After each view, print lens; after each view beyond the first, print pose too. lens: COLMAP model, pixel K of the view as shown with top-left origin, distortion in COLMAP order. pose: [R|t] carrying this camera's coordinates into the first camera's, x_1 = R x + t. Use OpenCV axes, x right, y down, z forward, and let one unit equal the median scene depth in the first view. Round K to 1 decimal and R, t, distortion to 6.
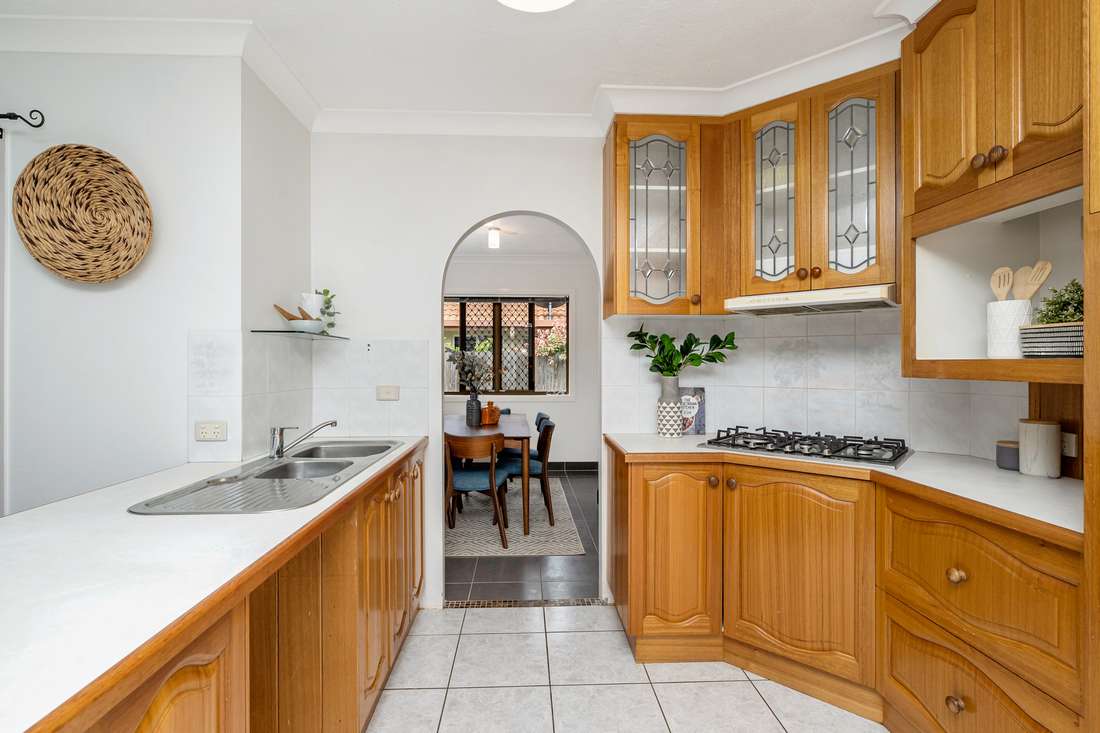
lens RADIAL K [[528.6, 0, 550.0], [0, 528.6, 366.5], [0, 0, 1]] dist [0.000680, 0.000575]
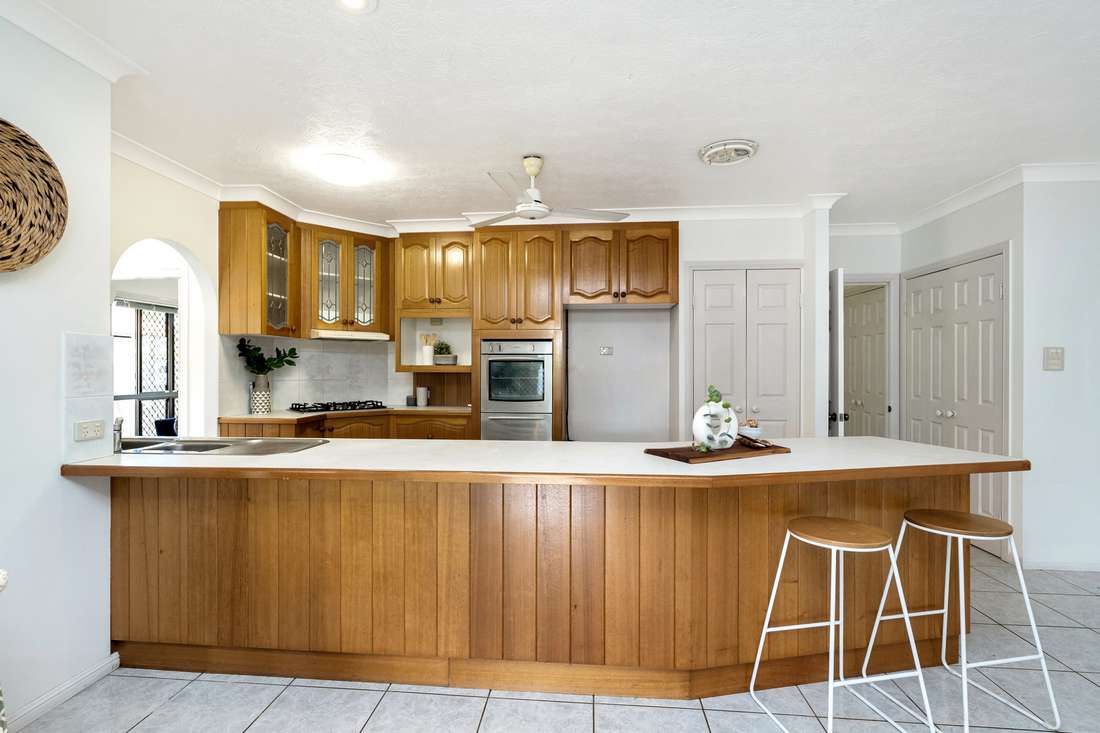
lens RADIAL K [[509.3, 0, 540.1], [0, 509.3, 367.1], [0, 0, 1]] dist [0.000595, 0.000159]
pose [[0.140502, 0.001409, 0.990079, -1.507527], [0.002687, 0.999995, -0.001805, 0.002376], [-0.990077, 0.002914, 0.140498, -0.011670]]
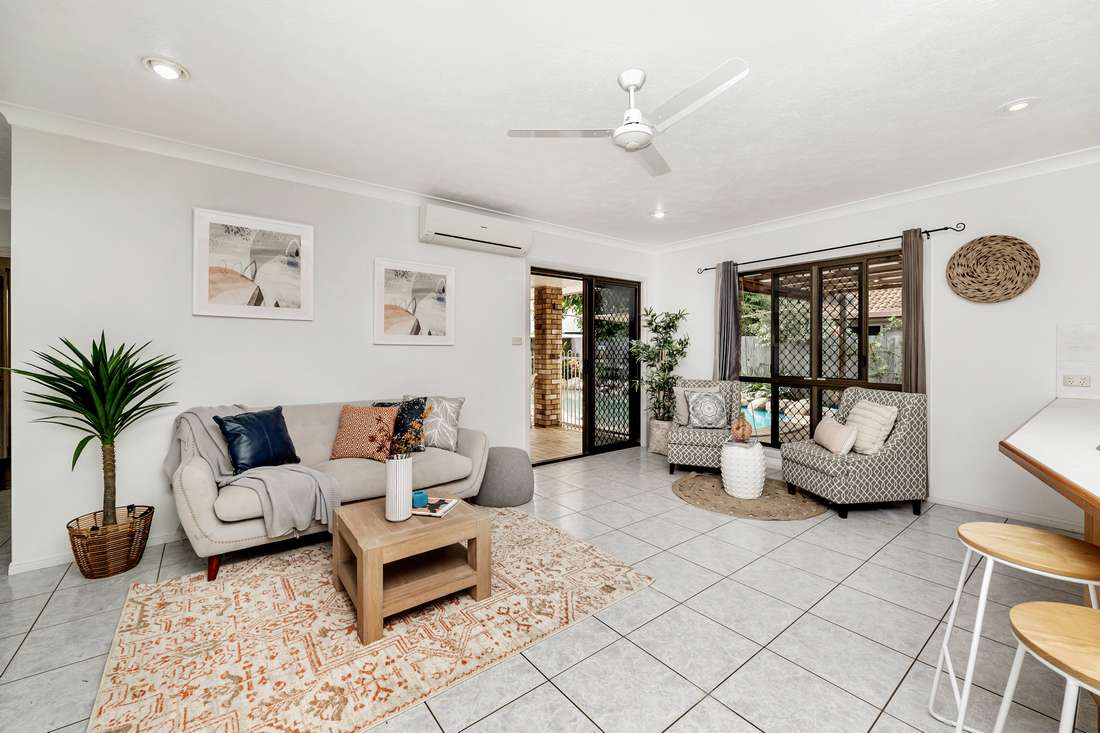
lens RADIAL K [[446.1, 0, 547.8], [0, 446.1, 350.2], [0, 0, 1]] dist [0.007720, -0.000227]
pose [[0.575730, 0.008219, -0.817598, -0.429191], [-0.009645, 0.999948, 0.003260, 0.030468], [0.817583, 0.006009, 0.575780, -1.295909]]
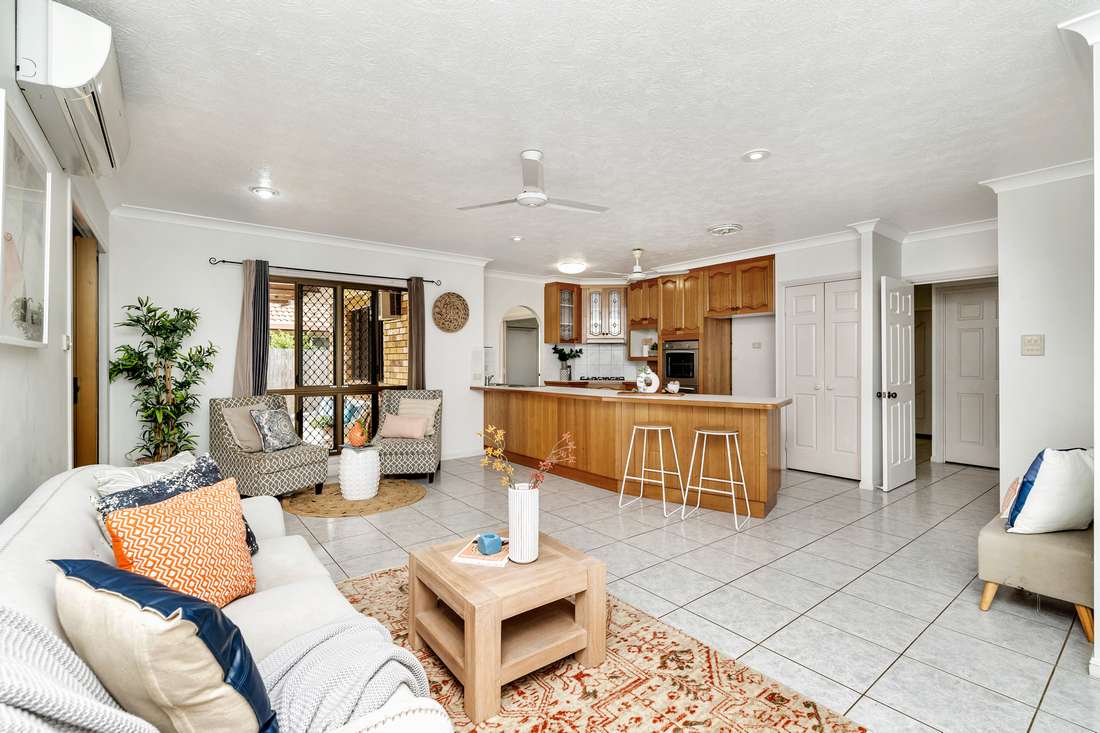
lens RADIAL K [[484.7, 0, 550.0], [0, 484.7, 366.5], [0, 0, 1]] dist [0.001887, 0.000136]
pose [[0.815763, -0.003463, 0.578376, -2.063538], [0.000616, 0.999987, 0.005119, 0.043263], [-0.578386, -0.003819, 0.815754, -1.809926]]
